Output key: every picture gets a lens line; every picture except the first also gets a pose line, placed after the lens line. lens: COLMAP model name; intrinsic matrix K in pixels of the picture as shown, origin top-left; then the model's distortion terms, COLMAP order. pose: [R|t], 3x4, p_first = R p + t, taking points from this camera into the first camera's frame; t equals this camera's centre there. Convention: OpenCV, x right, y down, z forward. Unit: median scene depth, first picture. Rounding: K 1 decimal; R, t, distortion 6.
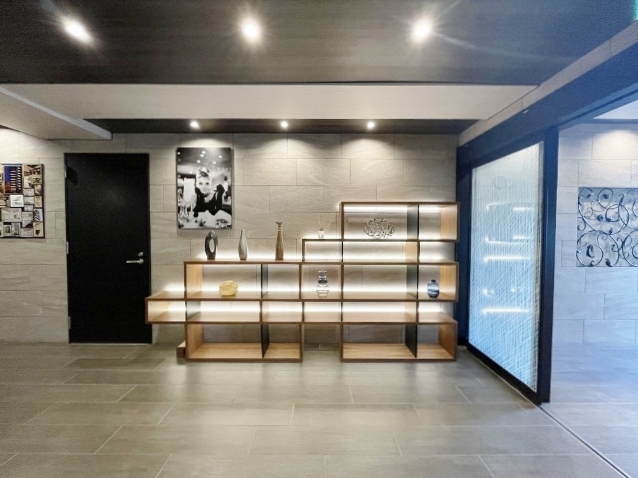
lens RADIAL K [[256.9, 0, 319.0], [0, 256.9, 239.0], [0, 0, 1]] dist [-0.000597, -0.000161]
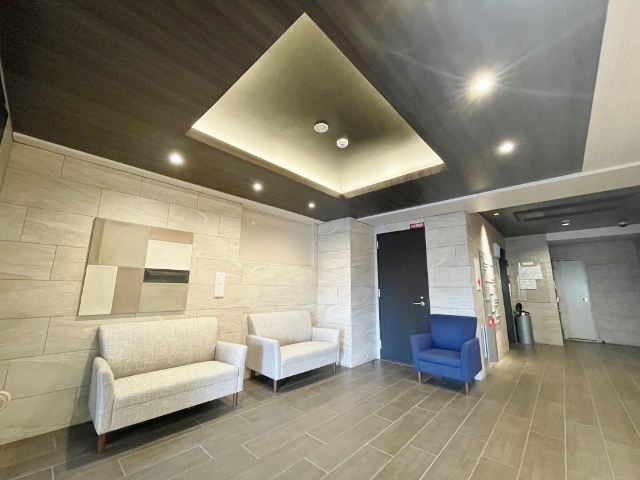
lens RADIAL K [[257.7, 0, 320.0], [0, 257.7, 240.0], [0, 0, 1]] dist [-0.000597, -0.000161]
pose [[-0.677408, -0.147511, -0.720666, 0.437444], [-0.035750, 0.985132, -0.168040, 0.035839], [0.734738, -0.088068, -0.672610, 0.552689]]
